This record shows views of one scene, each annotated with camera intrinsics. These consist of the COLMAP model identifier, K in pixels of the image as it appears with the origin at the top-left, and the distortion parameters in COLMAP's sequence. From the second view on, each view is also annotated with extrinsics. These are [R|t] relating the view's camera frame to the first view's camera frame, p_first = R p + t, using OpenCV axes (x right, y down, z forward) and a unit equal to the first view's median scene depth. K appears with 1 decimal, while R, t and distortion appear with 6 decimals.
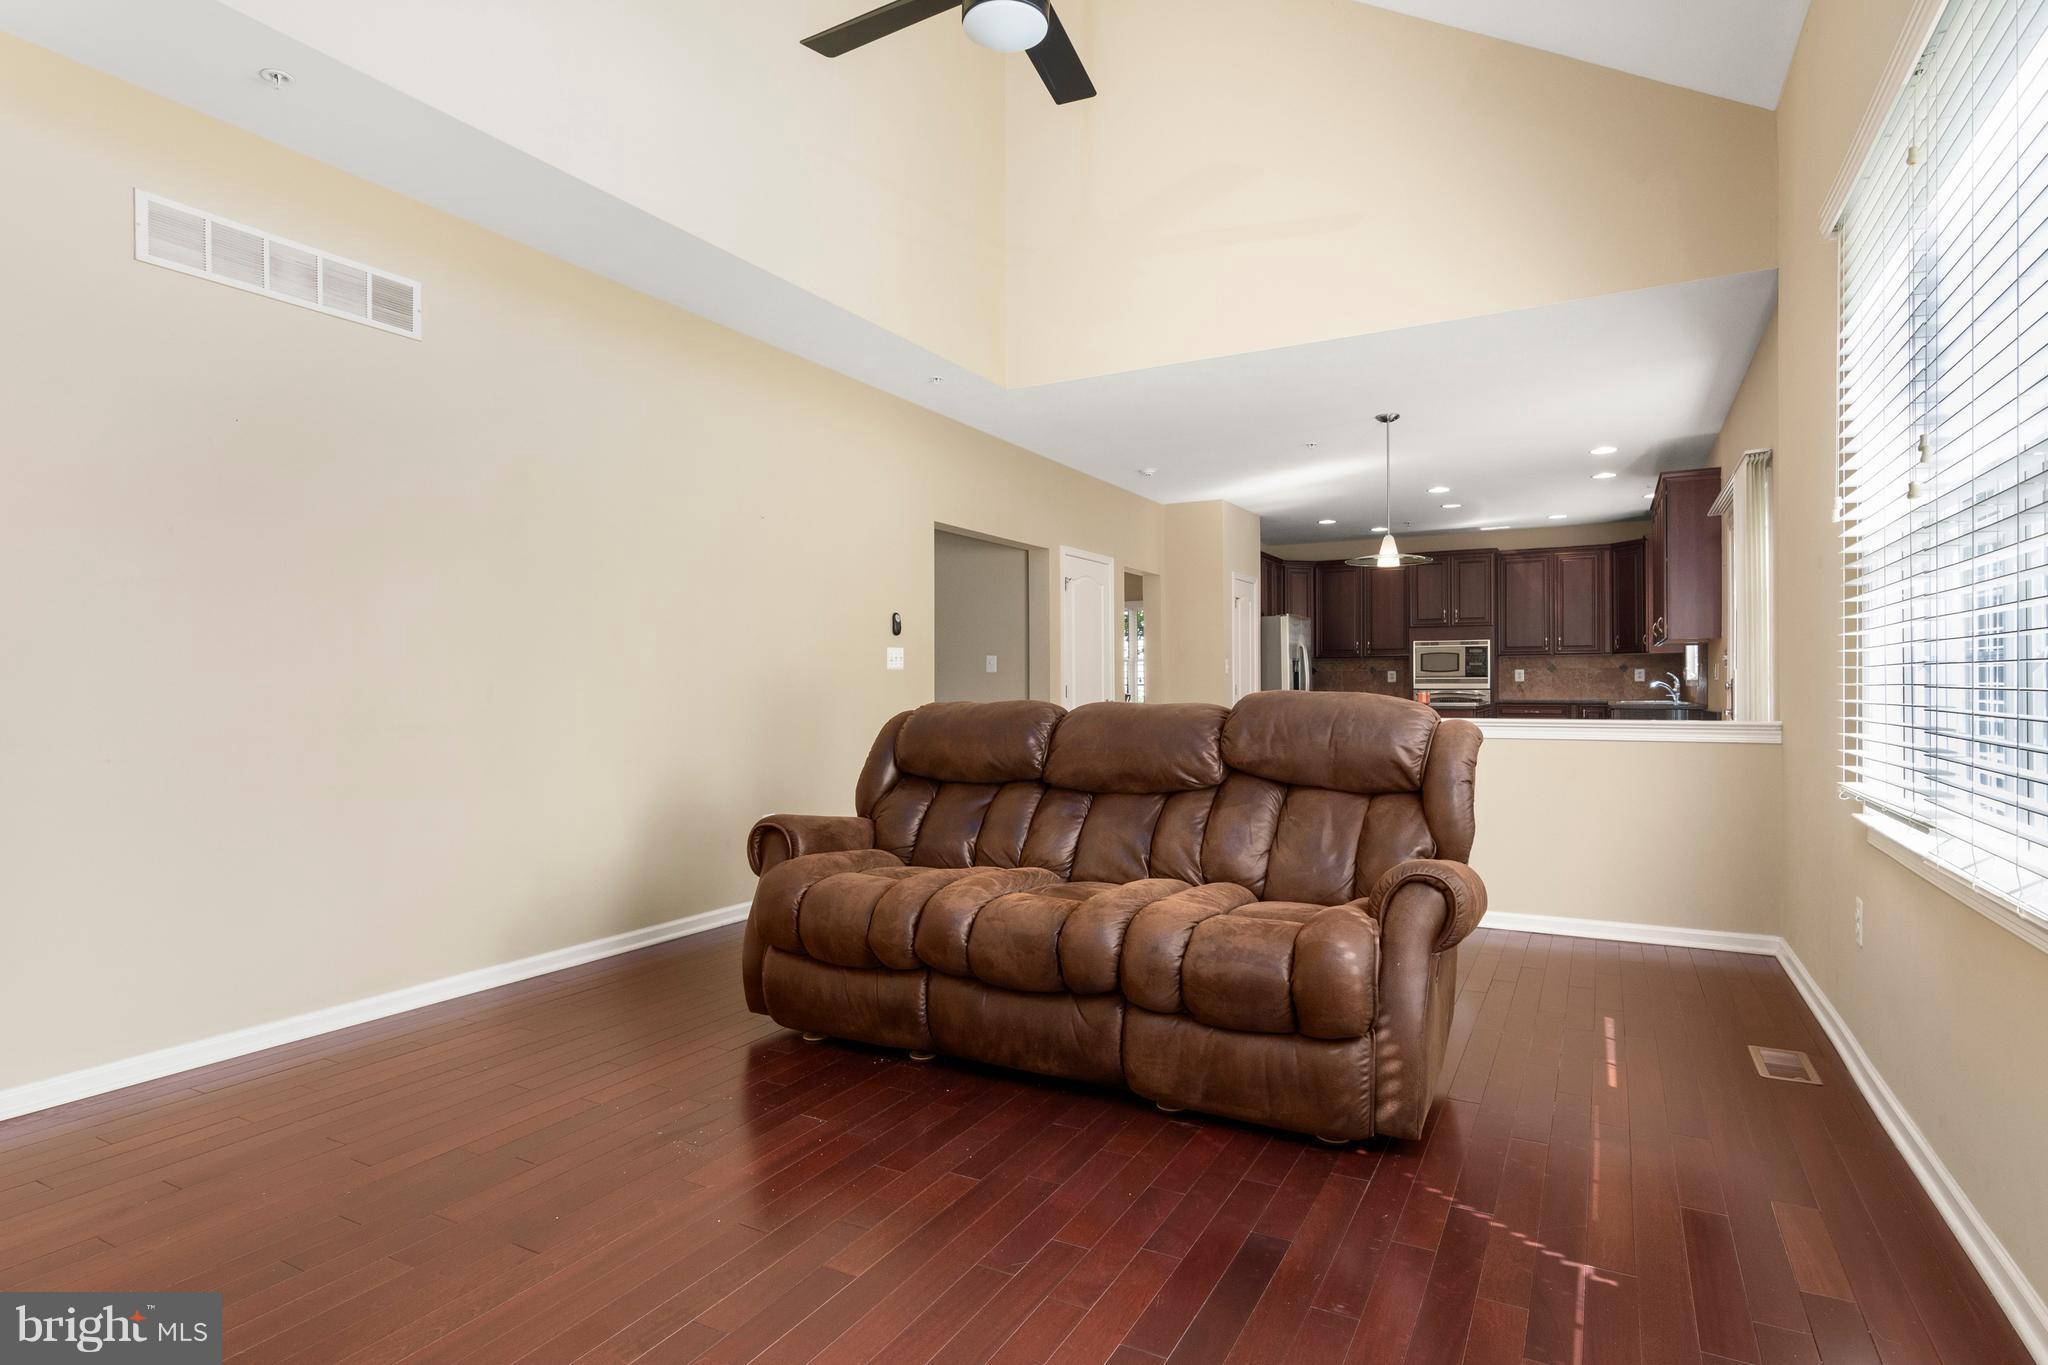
lens RADIAL K [[1038.7, 0, 1024.9], [0, 1038.7, 685.5], [0, 0, 1]] dist [0.038327, 0.000271]
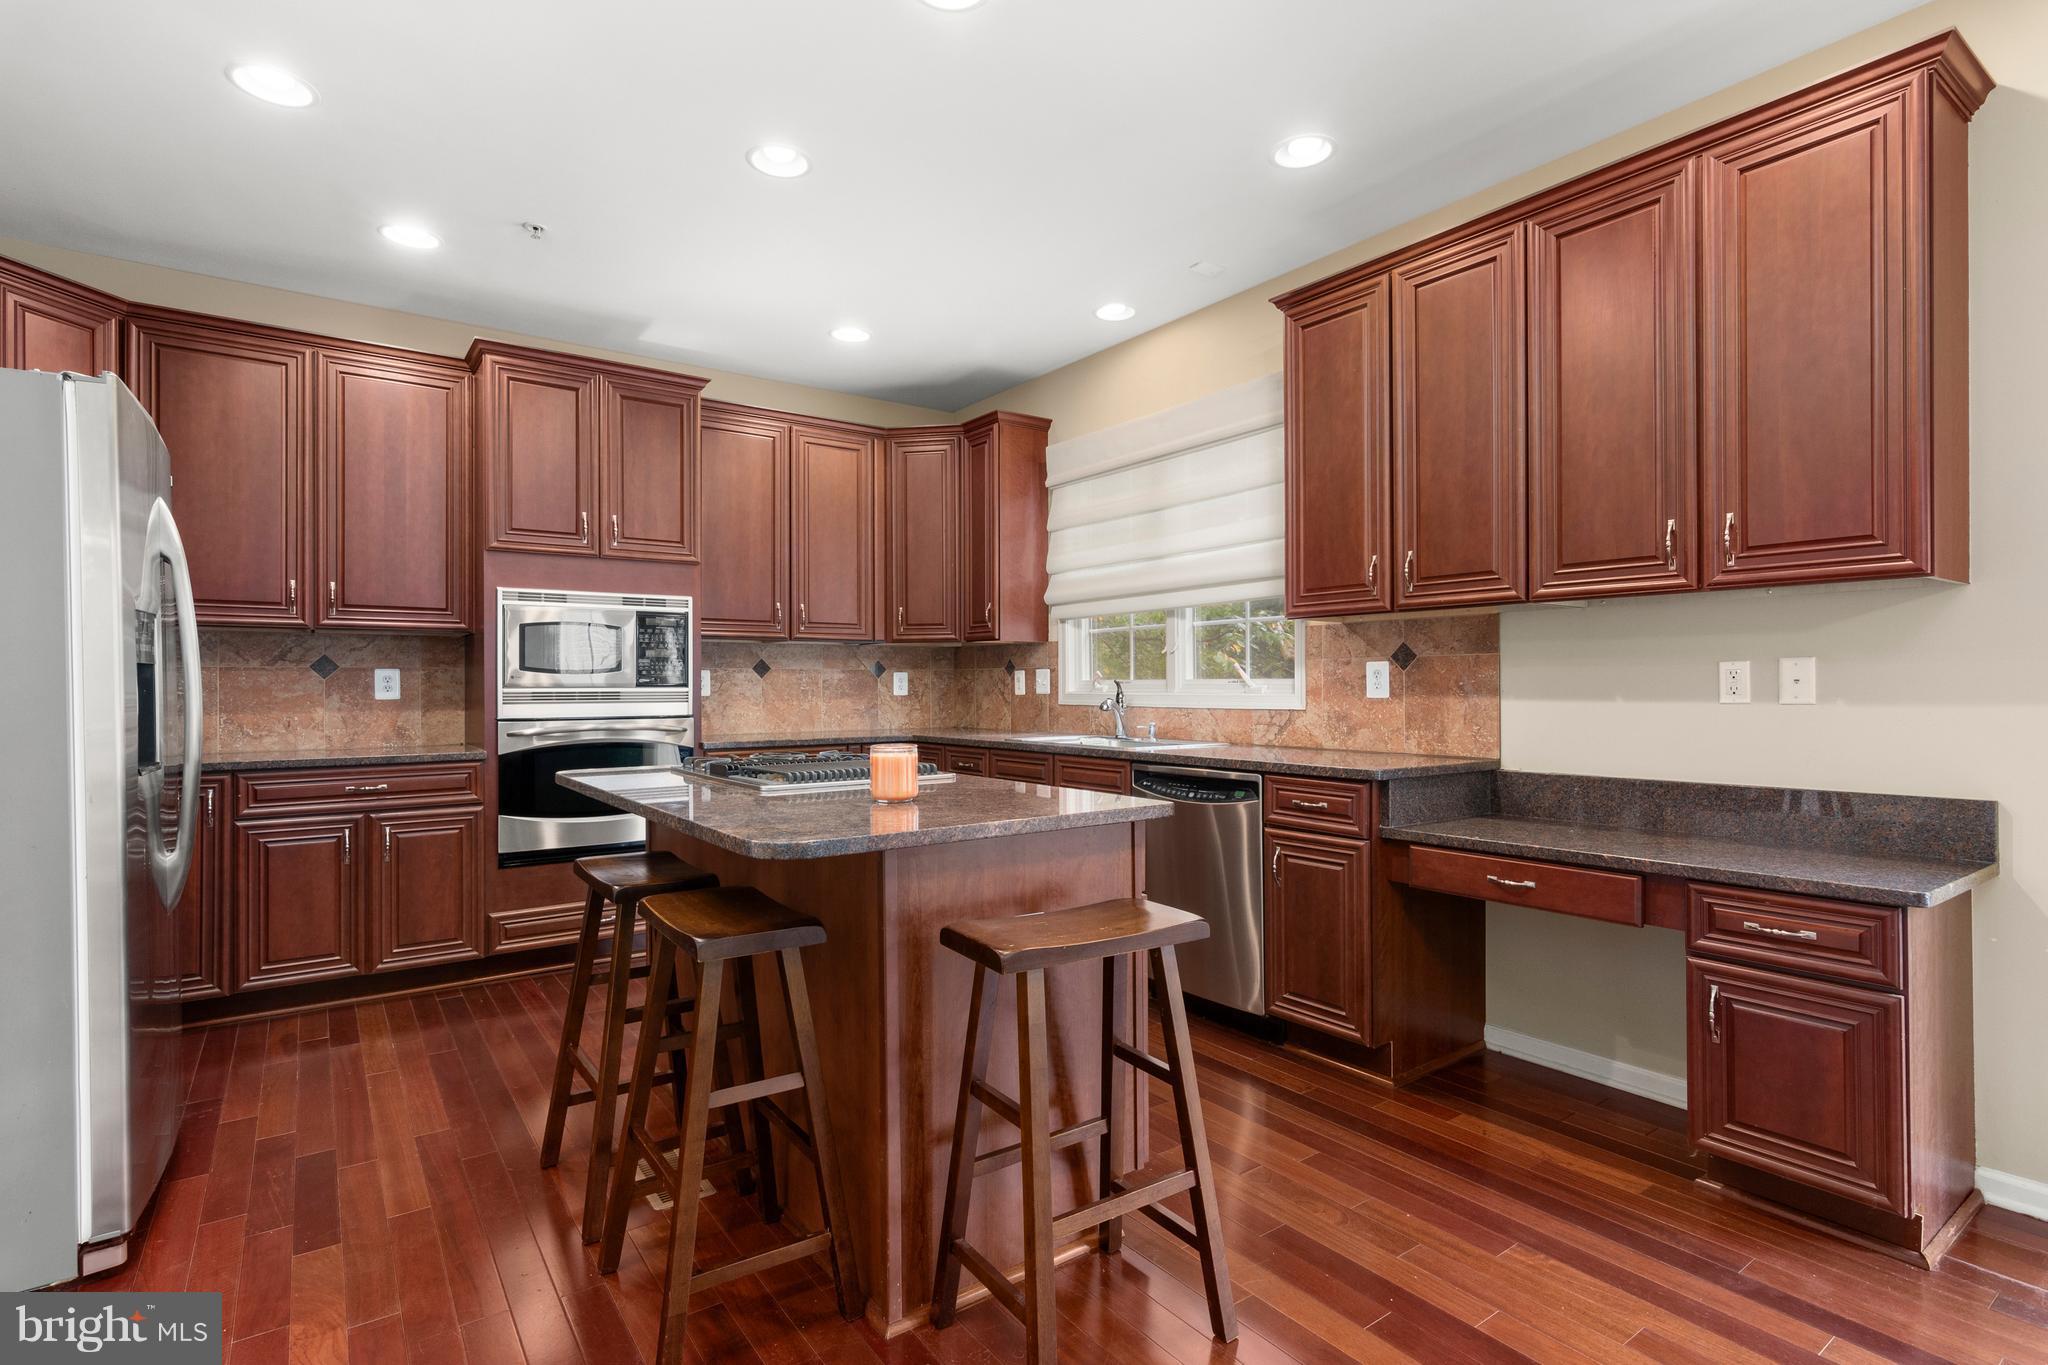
lens RADIAL K [[971.3, 0, 1005.2], [0, 971.3, 686.1], [0, 0, 1]] dist [-0.003870, -0.000306]
pose [[0.419701, 0.004616, 0.907651, 0.149140], [0.000434, 0.999986, -0.005286, -0.006481], [-0.907662, 0.002613, 0.419693, 0.729151]]
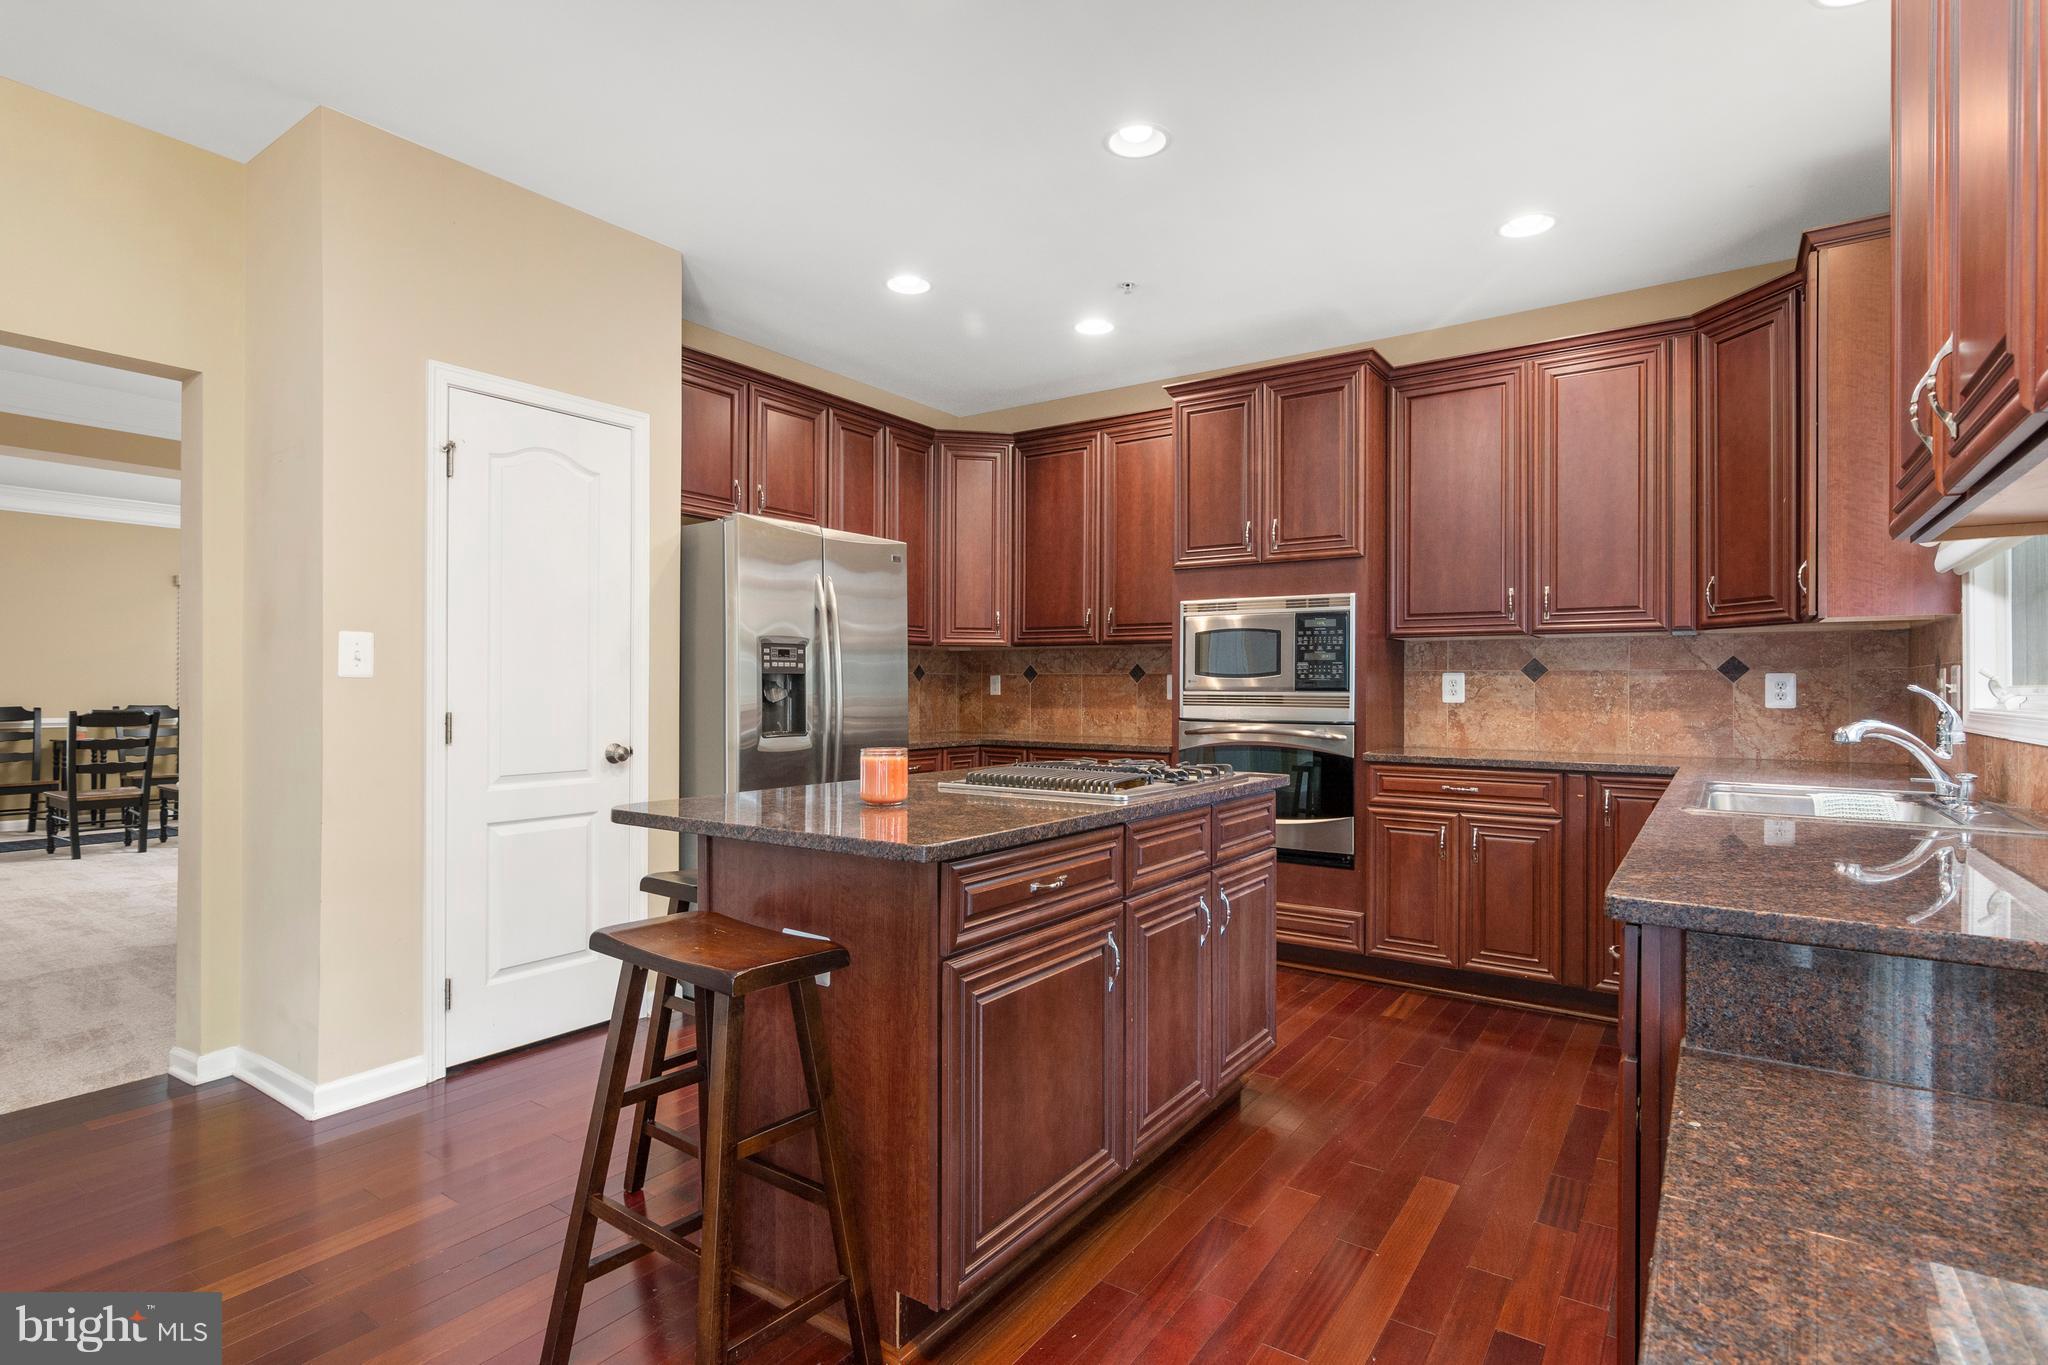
lens RADIAL K [[1038.7, 0, 1005.4], [0, 1038.7, 677.0], [0, 0, 1]] dist [0.038327, 0.000271]
pose [[0.996303, 0.011685, -0.085106, 0.351082], [-0.012618, 0.999866, -0.010428, -0.007928], [0.084972, 0.011463, 0.996317, 0.615944]]
